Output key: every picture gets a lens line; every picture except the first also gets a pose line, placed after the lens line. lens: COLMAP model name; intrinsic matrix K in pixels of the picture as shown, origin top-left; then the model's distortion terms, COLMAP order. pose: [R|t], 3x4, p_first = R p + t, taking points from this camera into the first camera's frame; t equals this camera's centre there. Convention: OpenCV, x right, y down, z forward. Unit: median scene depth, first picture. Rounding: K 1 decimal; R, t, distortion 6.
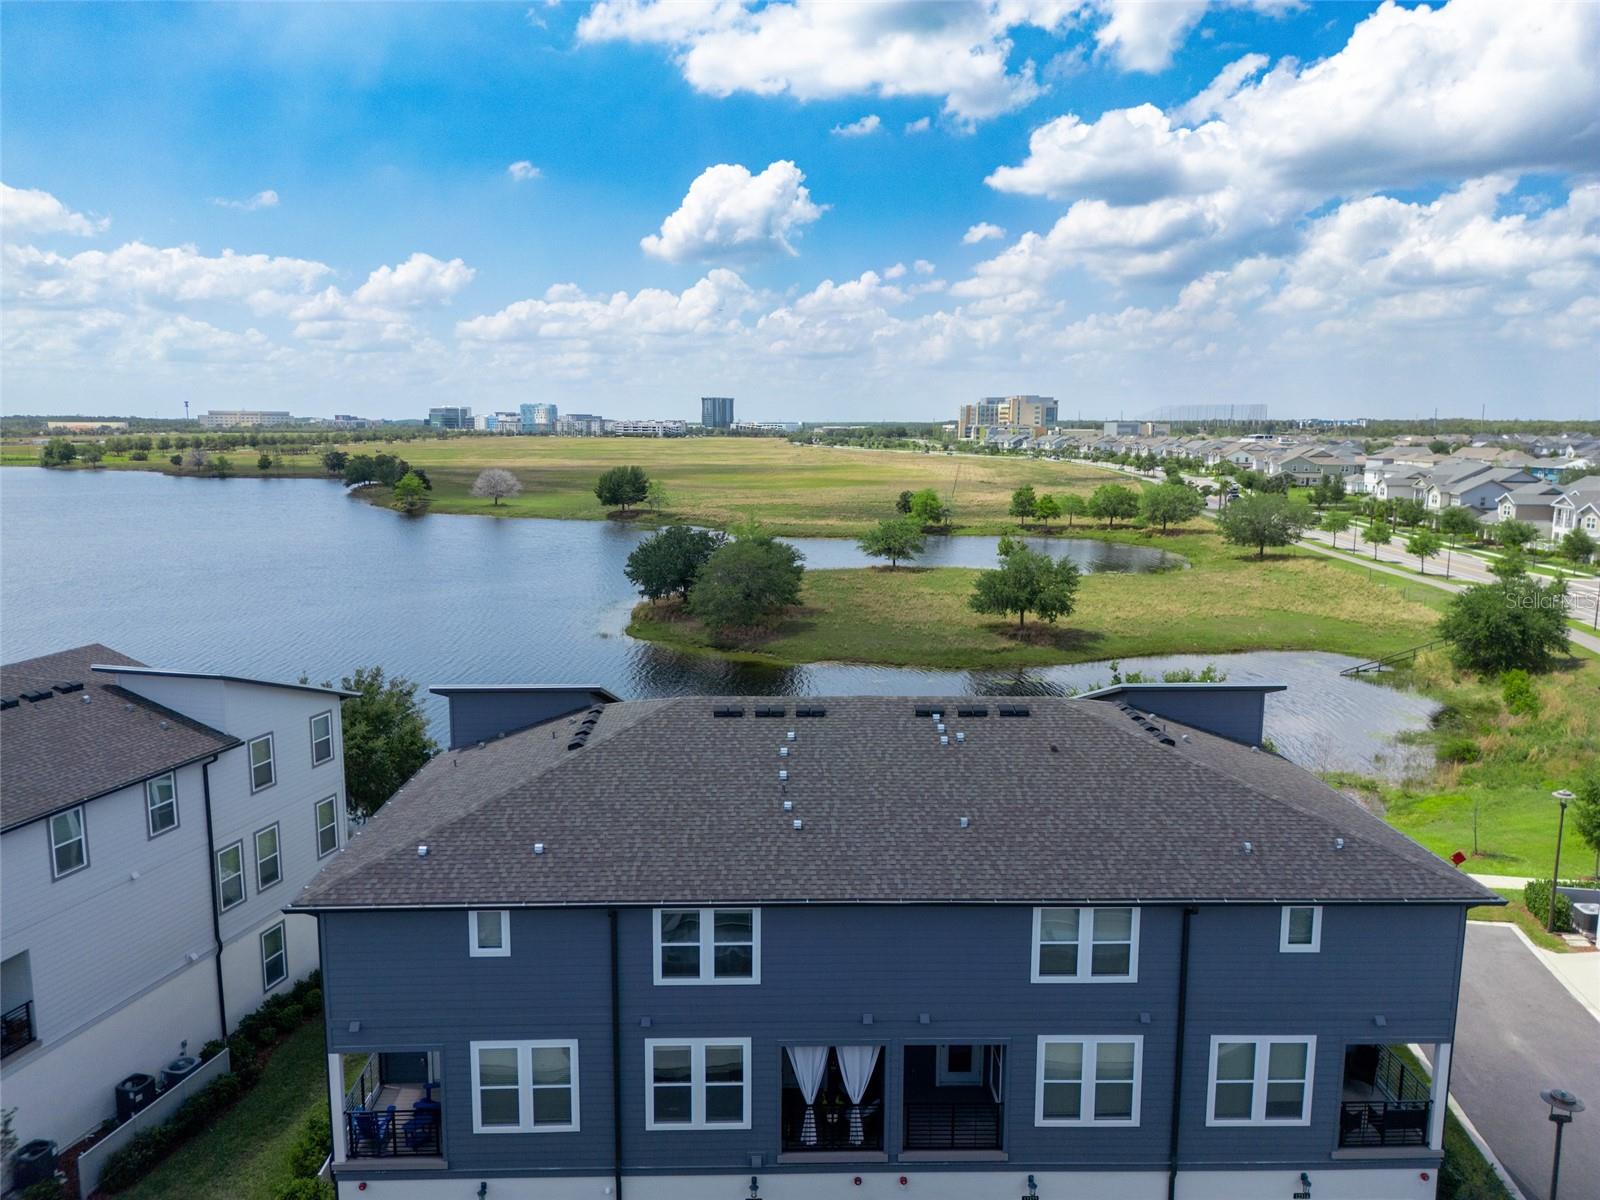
lens RADIAL K [[1167.0, 0, 790.6], [0, 1167.0, 636.7], [0, 0, 1]] dist [0.086054, -0.092531]
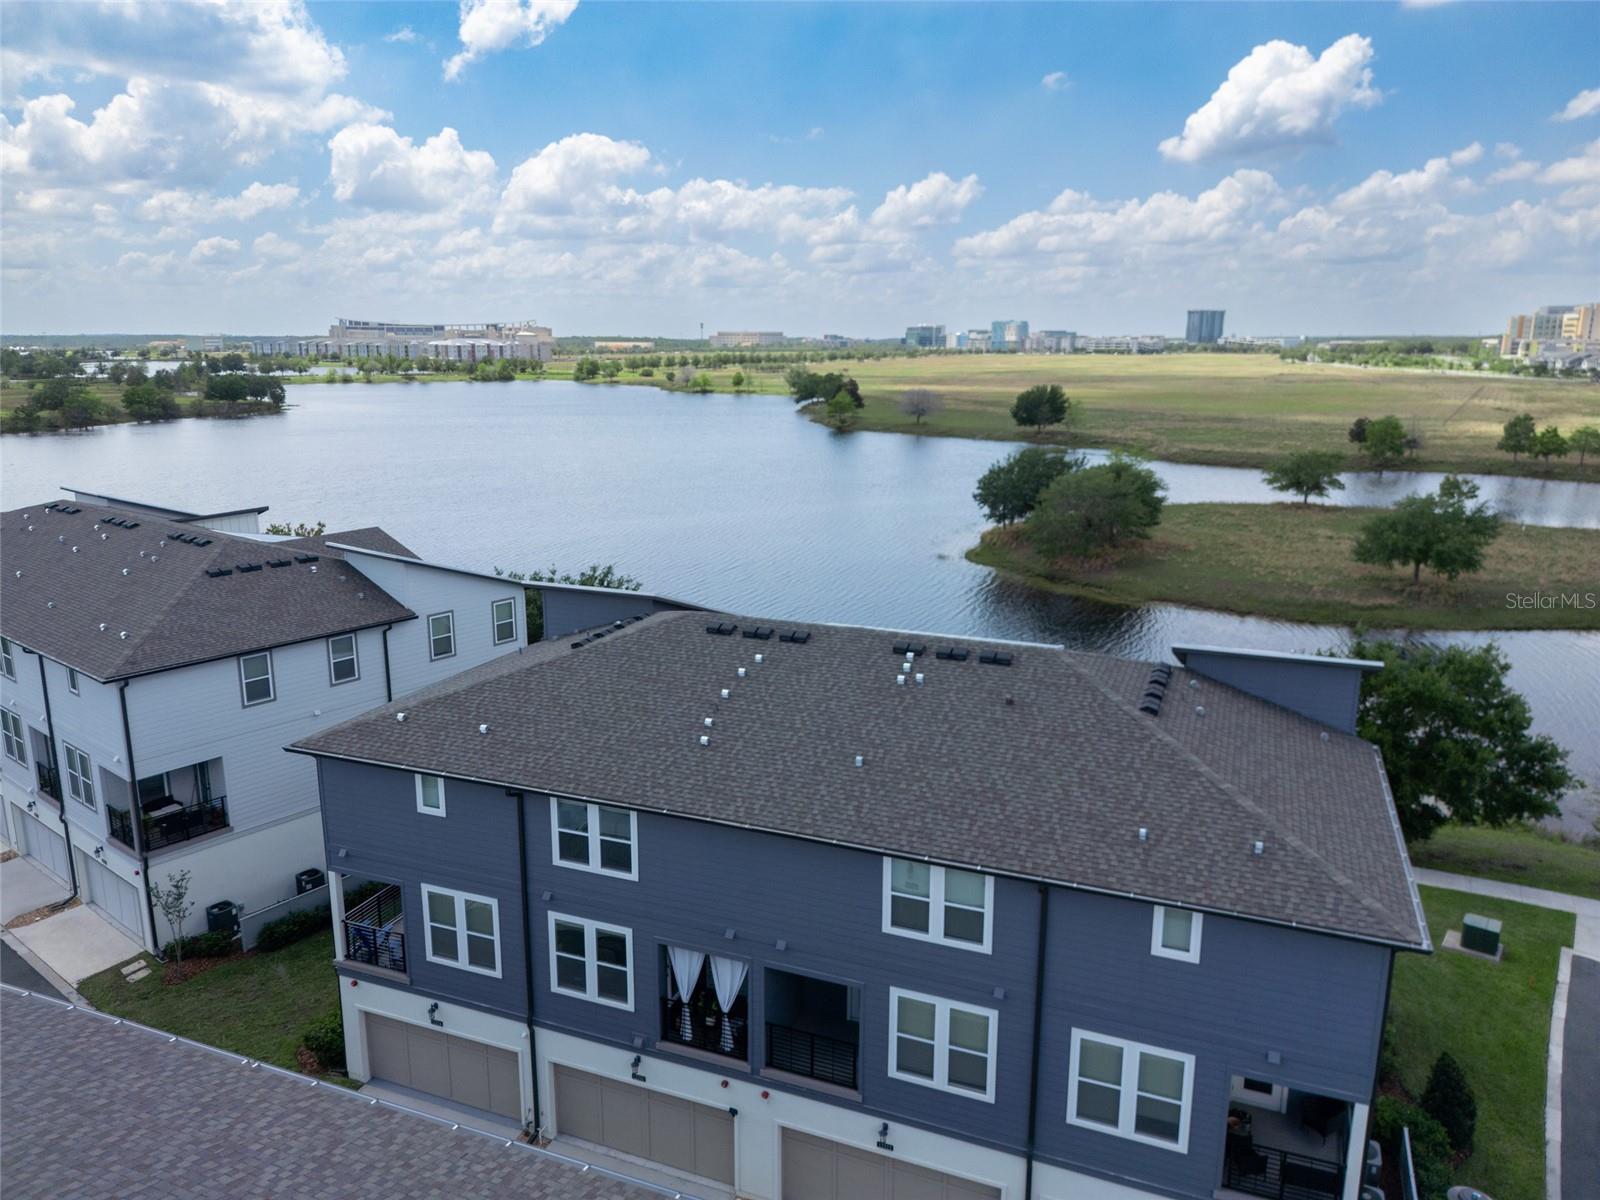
lens RADIAL K [[1167.0, 0, 790.6], [0, 1167.0, 636.7], [0, 0, 1]] dist [0.086054, -0.092531]
pose [[0.910975, 0.101710, -0.399724, 0.126833], [-0.074659, 0.993773, 0.082717, -0.005881], [0.405648, -0.045511, 0.912895, 0.024018]]
